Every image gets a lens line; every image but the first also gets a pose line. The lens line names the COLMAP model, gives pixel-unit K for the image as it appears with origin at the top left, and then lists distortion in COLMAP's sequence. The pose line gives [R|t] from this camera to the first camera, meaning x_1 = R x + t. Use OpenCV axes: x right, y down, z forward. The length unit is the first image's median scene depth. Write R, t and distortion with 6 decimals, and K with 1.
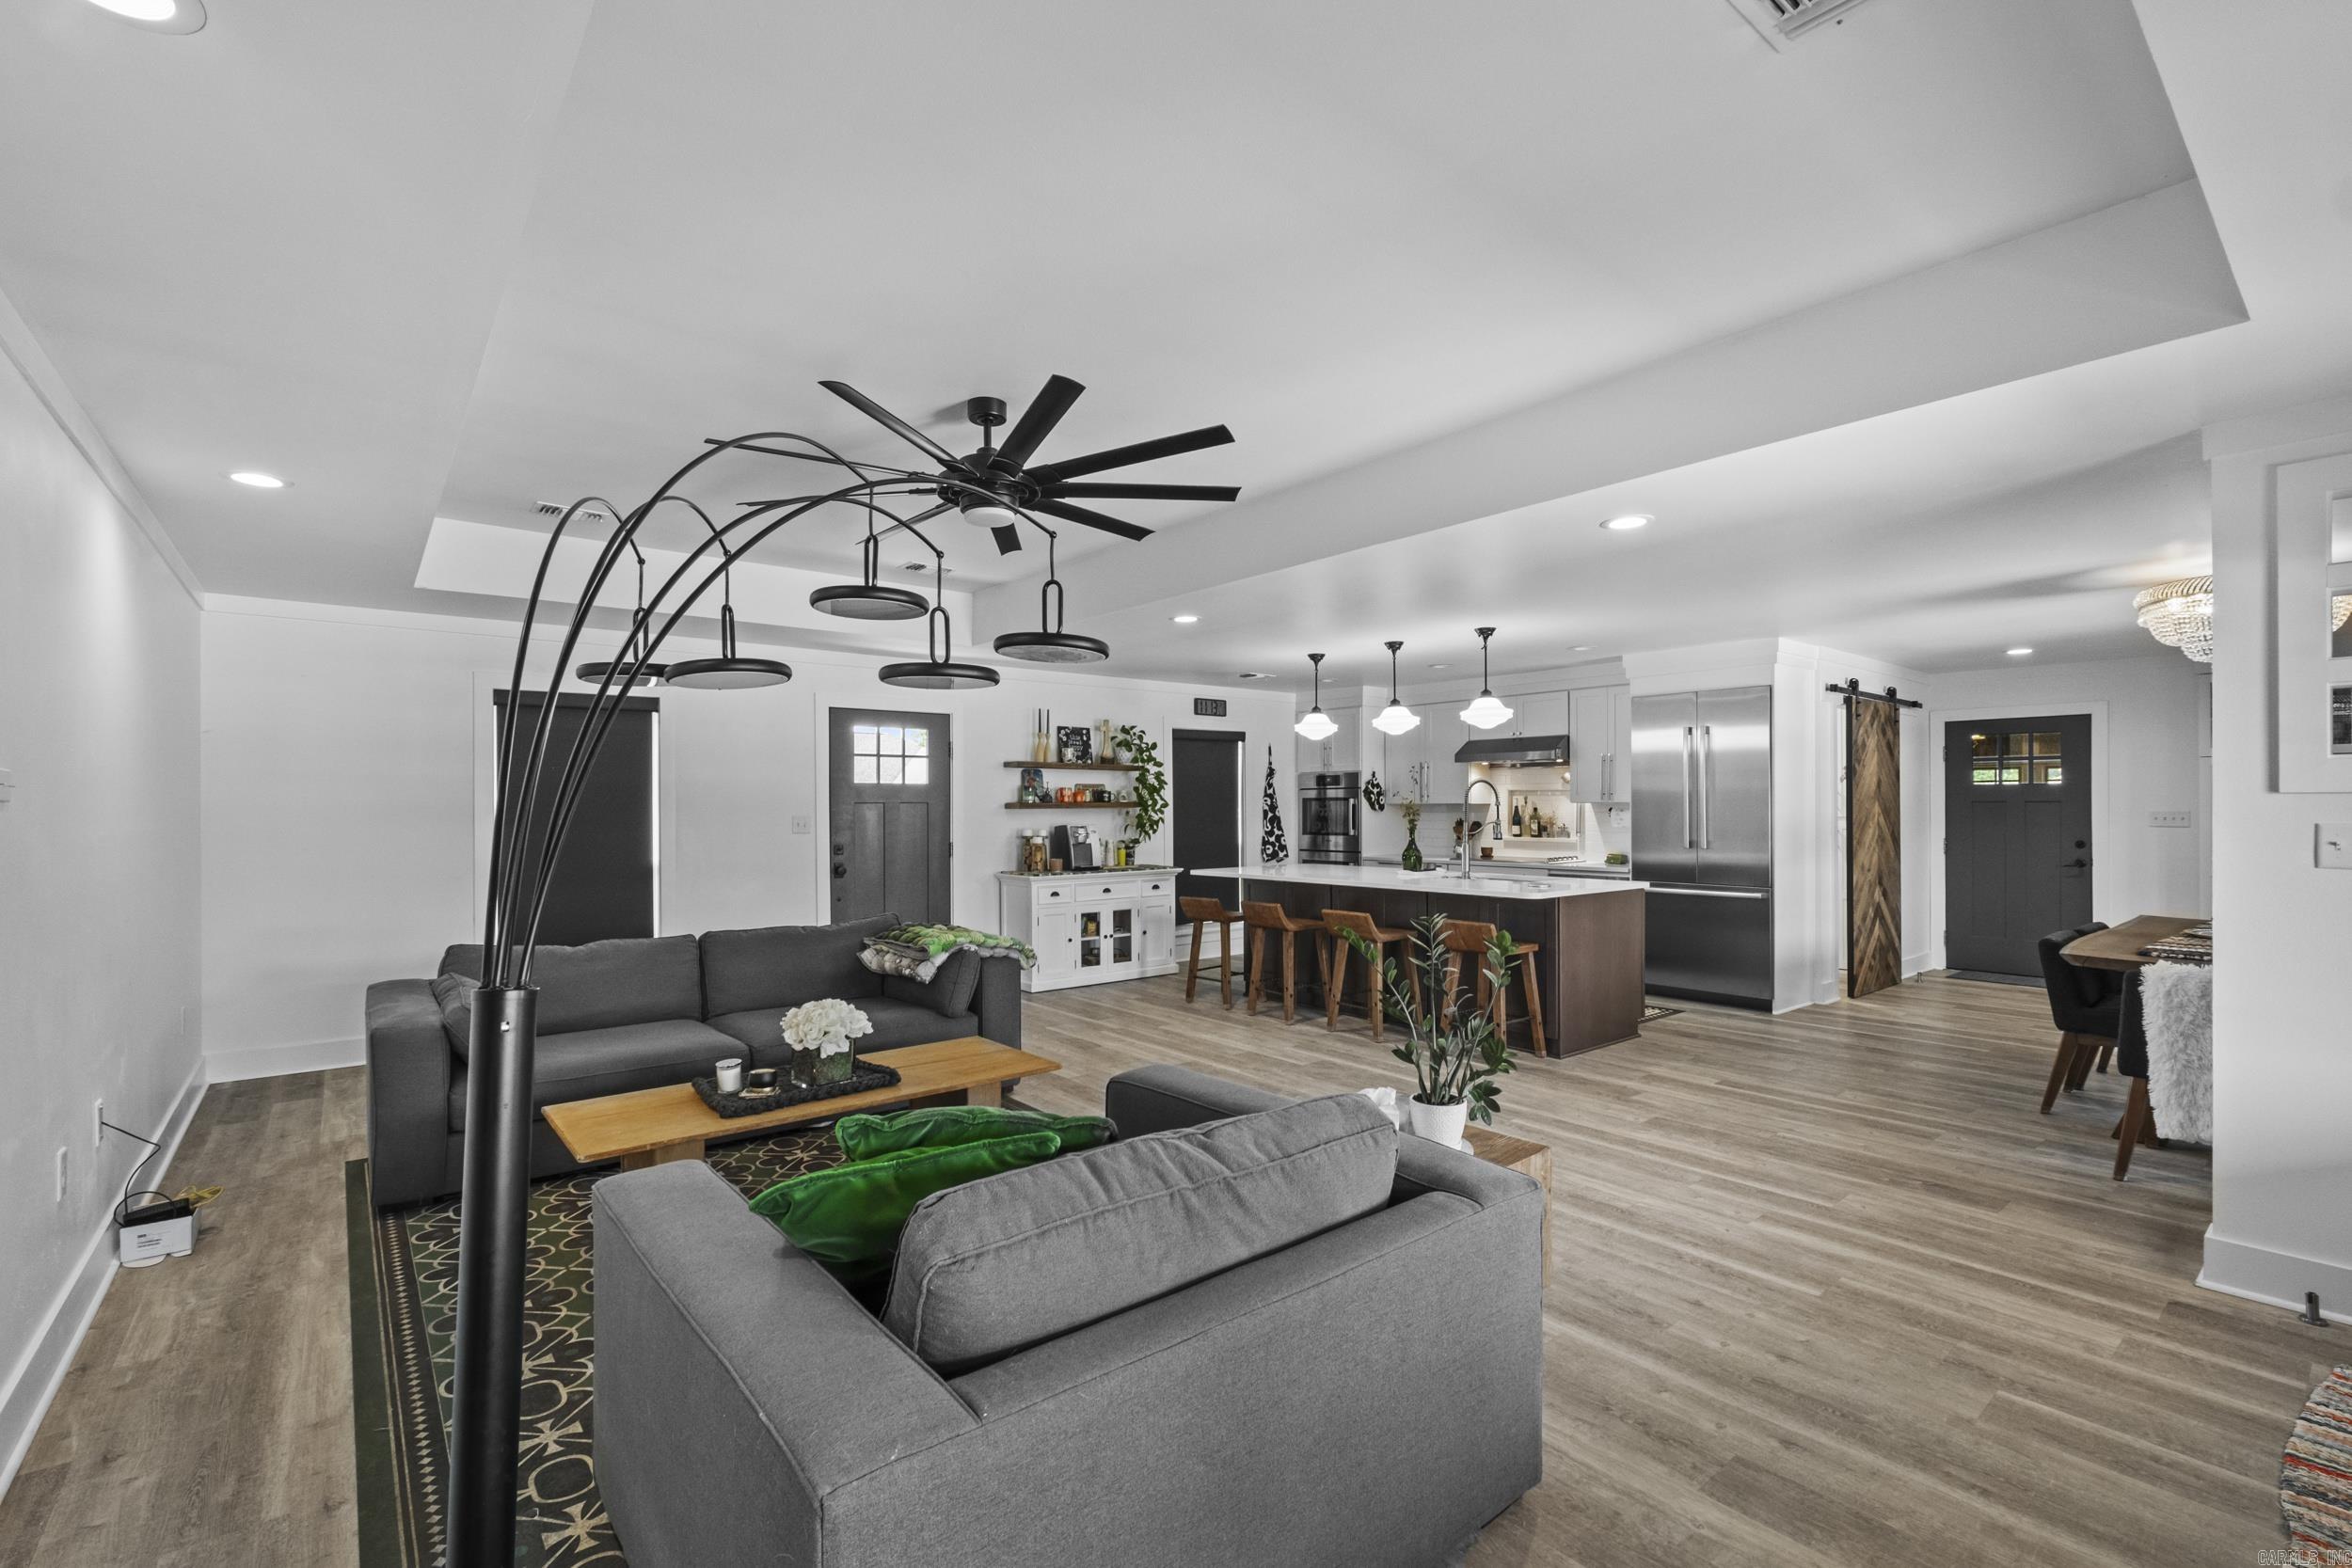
lens RADIAL K [[1028.6, 0, 1178.5], [0, 1028.6, 797.7], [0, 0, 1]] dist [-0.002280, -0.001970]
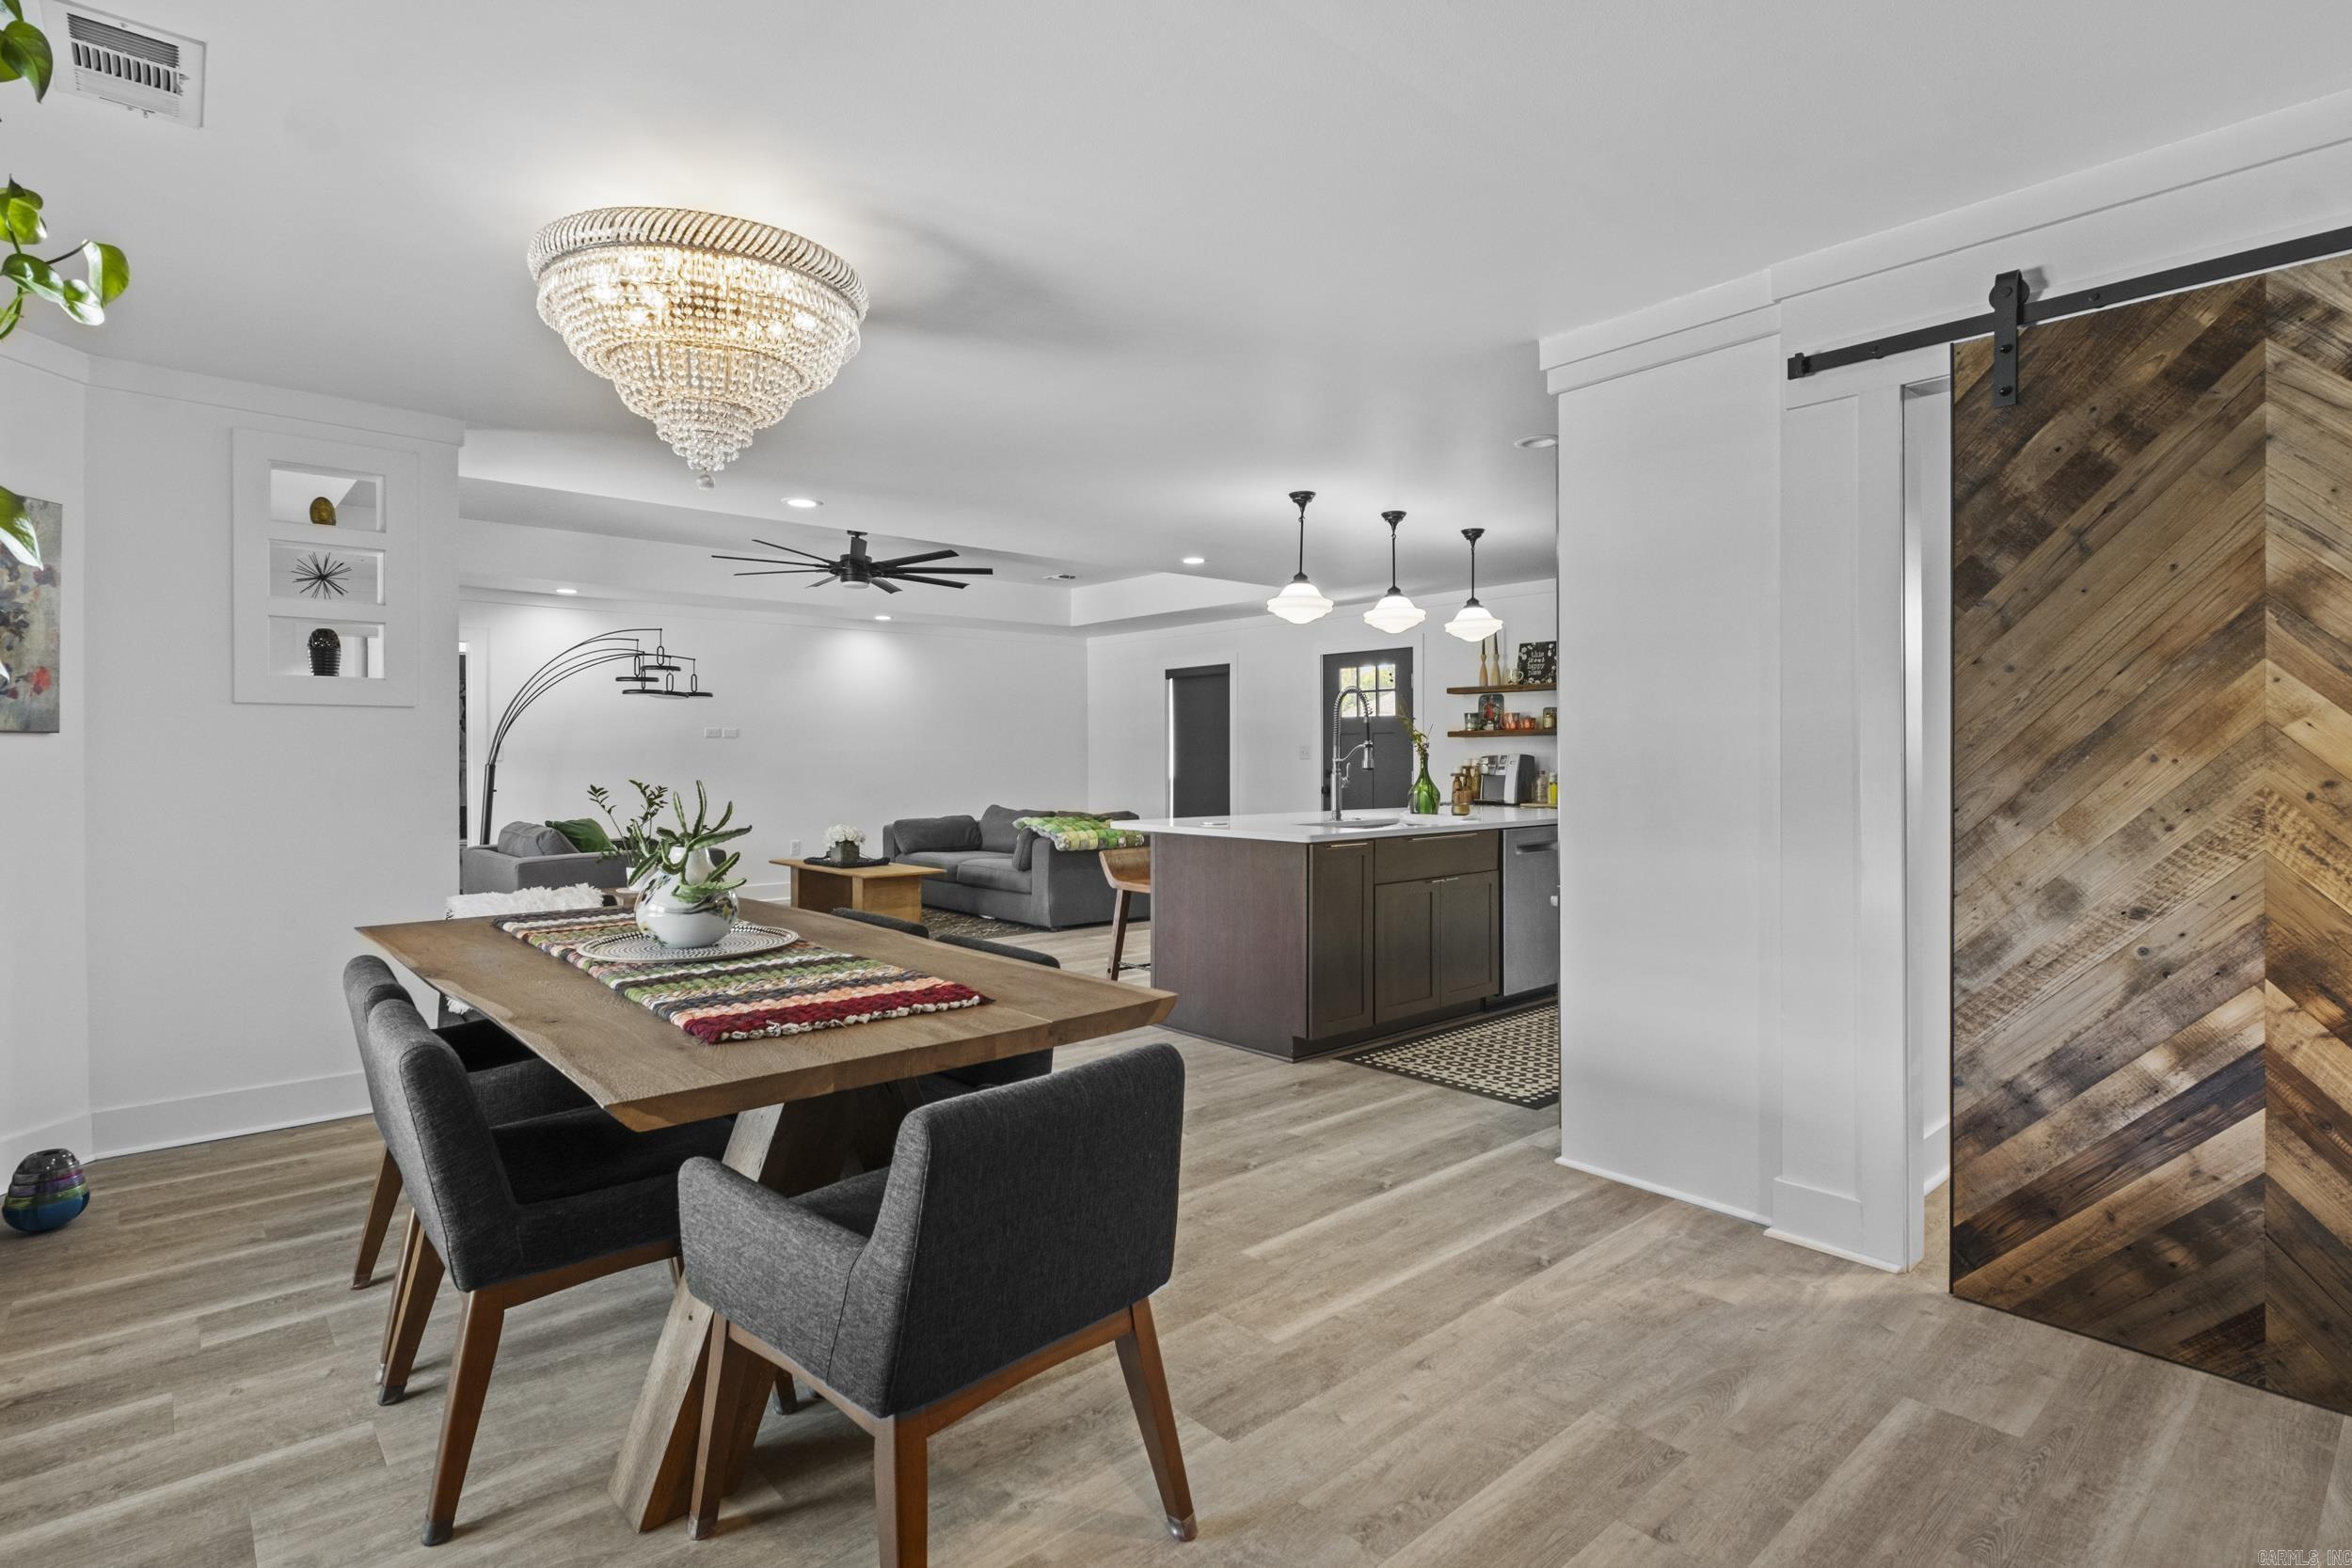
lens RADIAL K [[1172.5, 0, 1158.5], [0, 1172.5, 754.8], [0, 0, 1]] dist [-0.003831, 0.002317]
pose [[0.027669, 0.000391, -0.999617, 0.888711], [0.012168, 0.999926, 0.000728, 0.021946], [0.999543, -0.012184, 0.027662, 0.653941]]
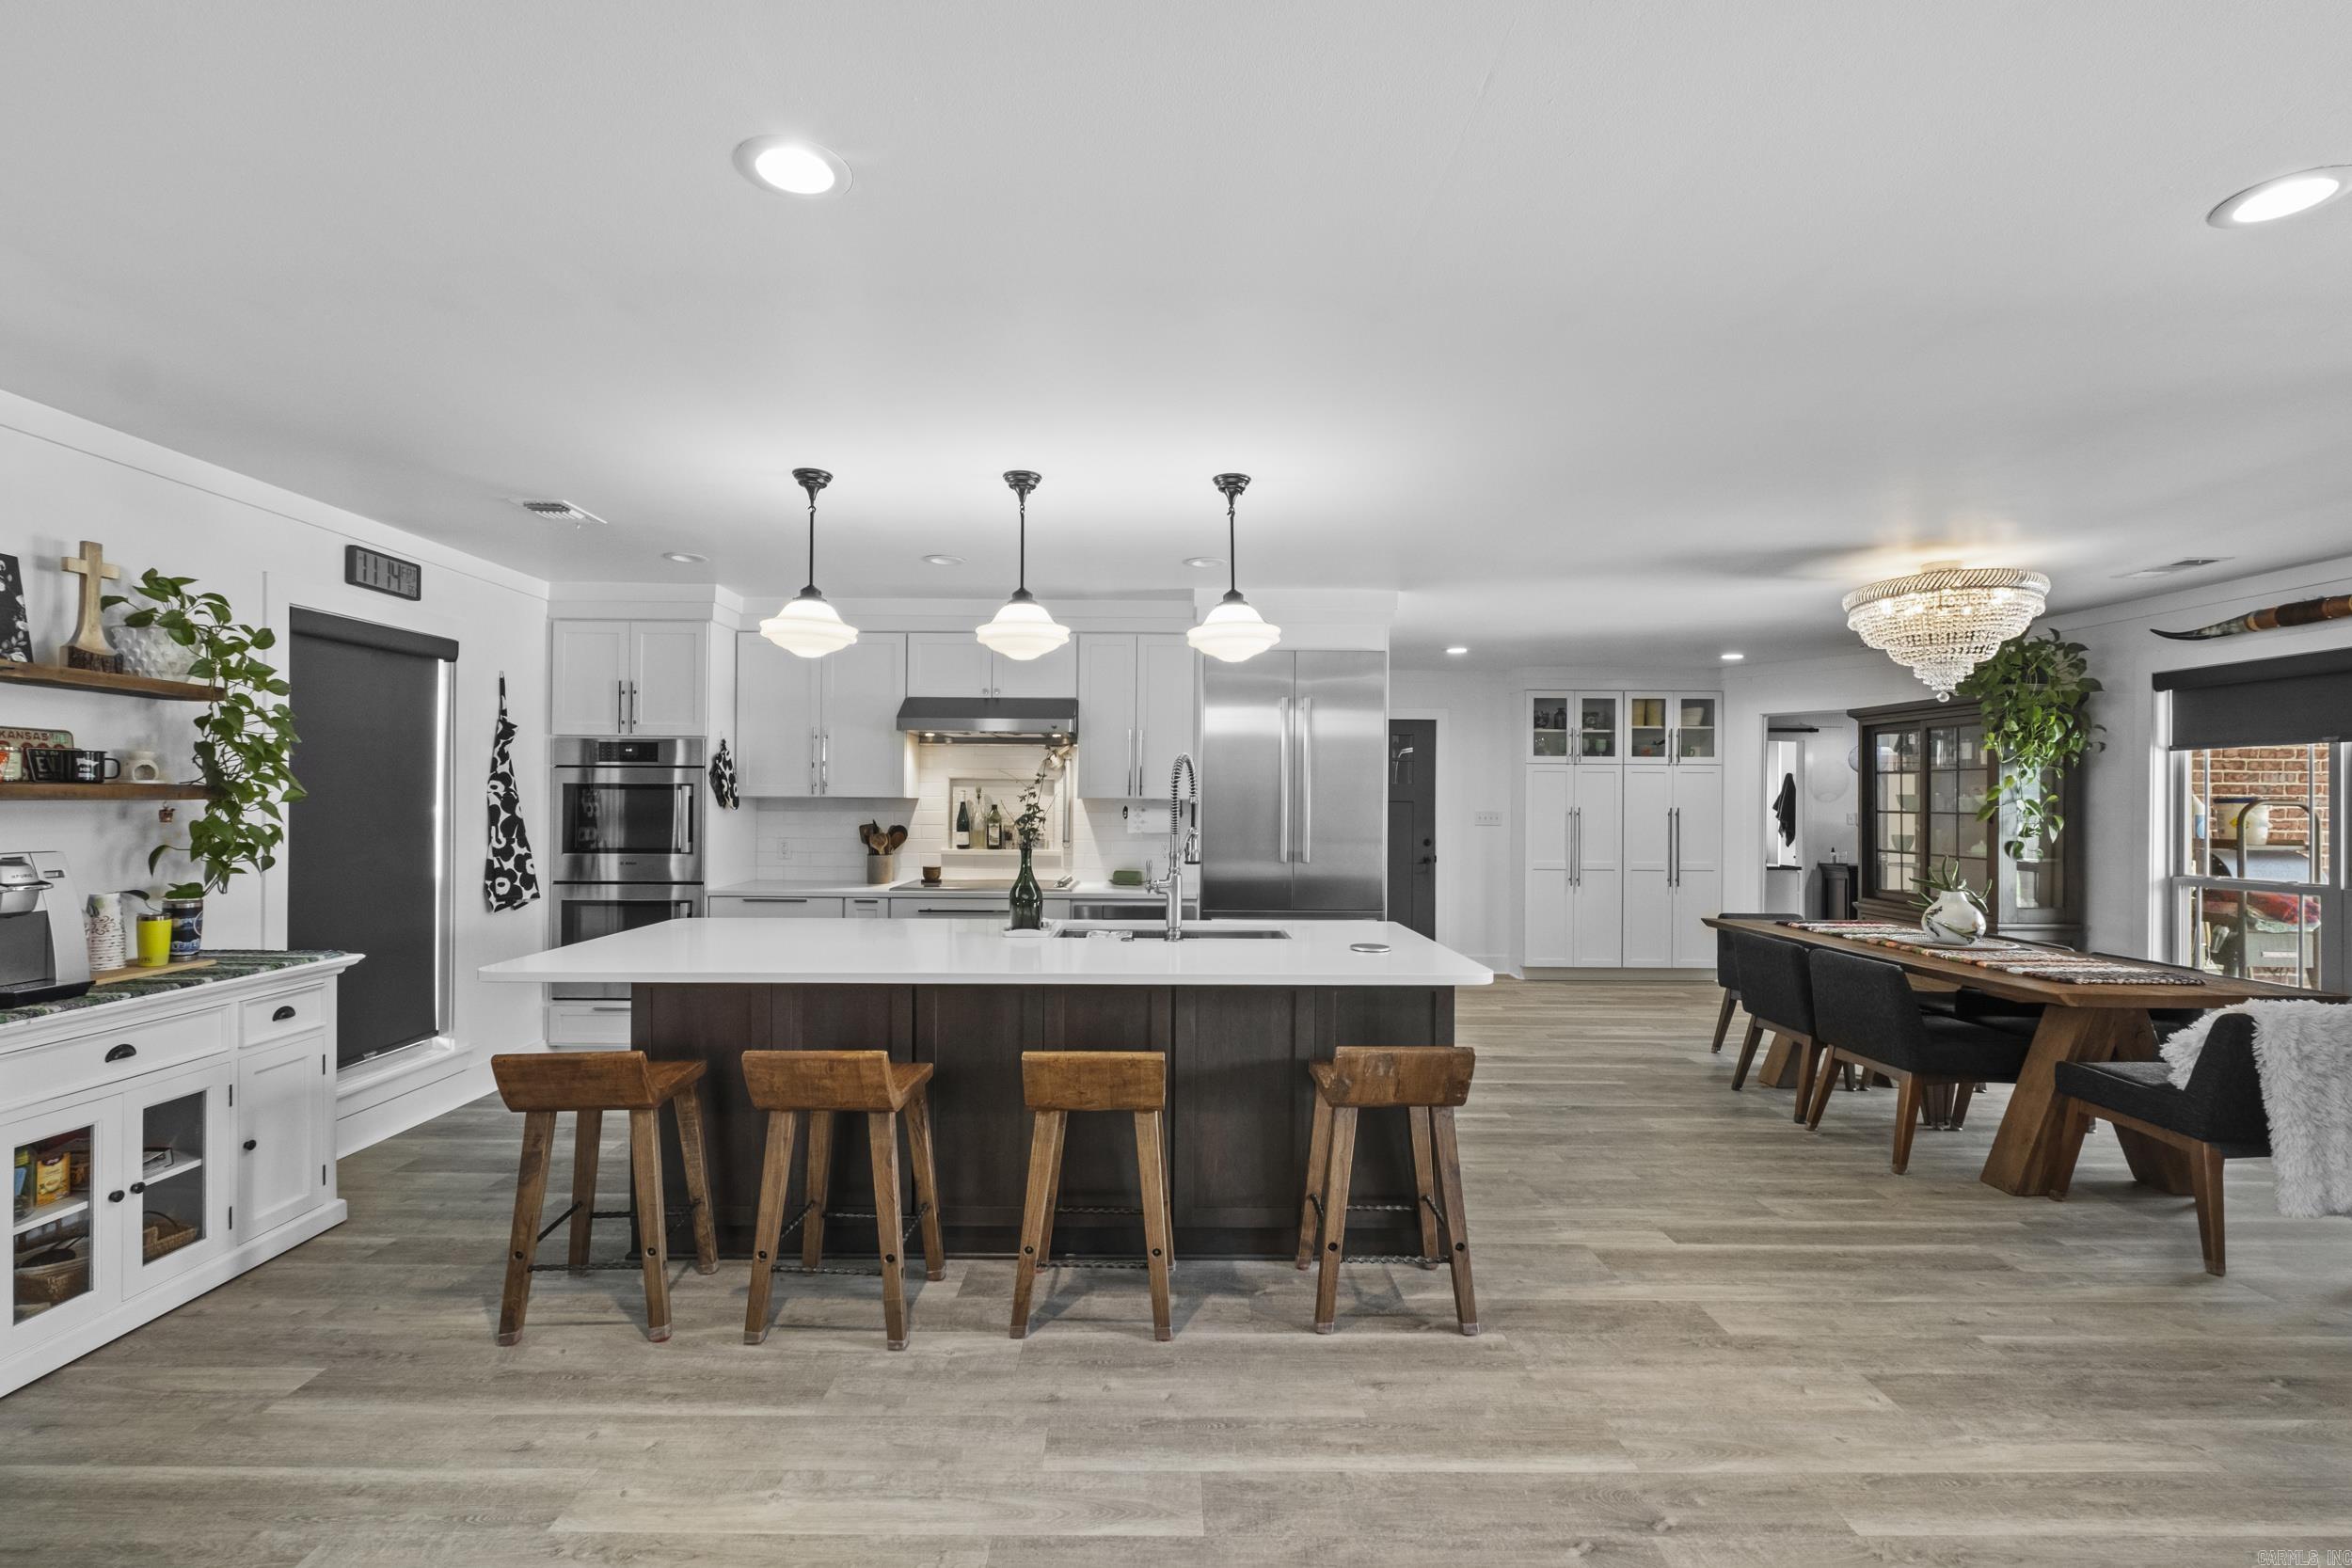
lens RADIAL K [[1028.6, 0, 1169.1], [0, 1028.6, 797.9], [0, 0, 1]] dist [-0.002280, -0.001970]
pose [[0.632023, 0.009776, 0.774888, -0.107498], [-0.015256, 0.999884, -0.000171, 0.003633], [-0.774799, -0.011714, 0.632099, 0.512252]]
